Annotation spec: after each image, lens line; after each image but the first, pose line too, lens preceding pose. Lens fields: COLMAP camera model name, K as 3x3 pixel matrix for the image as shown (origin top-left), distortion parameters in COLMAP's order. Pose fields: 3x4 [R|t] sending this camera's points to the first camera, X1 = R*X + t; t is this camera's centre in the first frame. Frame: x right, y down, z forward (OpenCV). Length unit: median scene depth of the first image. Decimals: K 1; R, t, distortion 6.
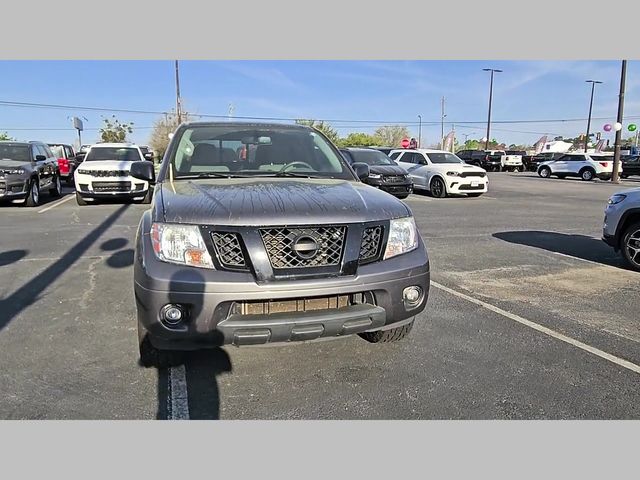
lens RADIAL K [[435.5, 0, 310.2], [0, 435.5, 238.3], [0, 0, 1]] dist [0.005612, 0.001583]
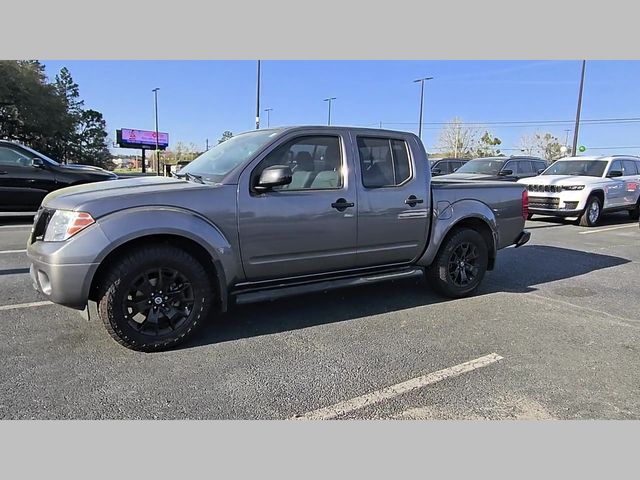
lens RADIAL K [[435.5, 0, 310.2], [0, 435.5, 238.3], [0, 0, 1]] dist [0.005612, 0.001583]
pose [[0.259856, 0.148237, -0.954202, 0.311505], [-0.188323, 0.976953, 0.100486, -0.044978], [0.947106, 0.153586, 0.281784, 0.284156]]
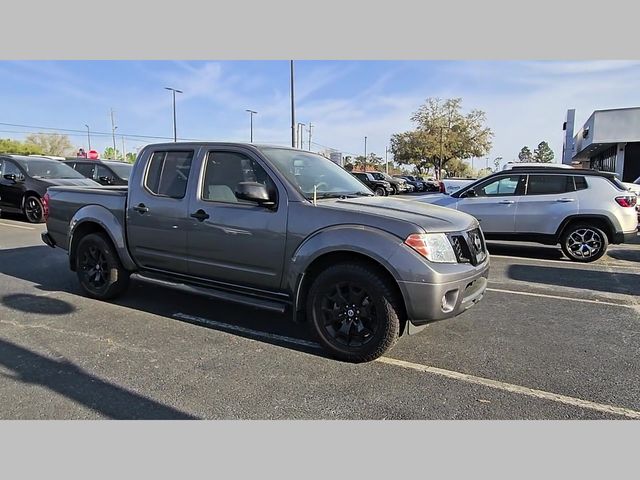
lens RADIAL K [[435.5, 0, 310.2], [0, 435.5, 238.3], [0, 0, 1]] dist [0.005612, 0.001583]
pose [[0.739559, -0.081998, 0.668078, -0.282757], [0.101639, 0.994775, 0.009581, -0.012916], [-0.665373, 0.060817, 0.744029, 0.050616]]
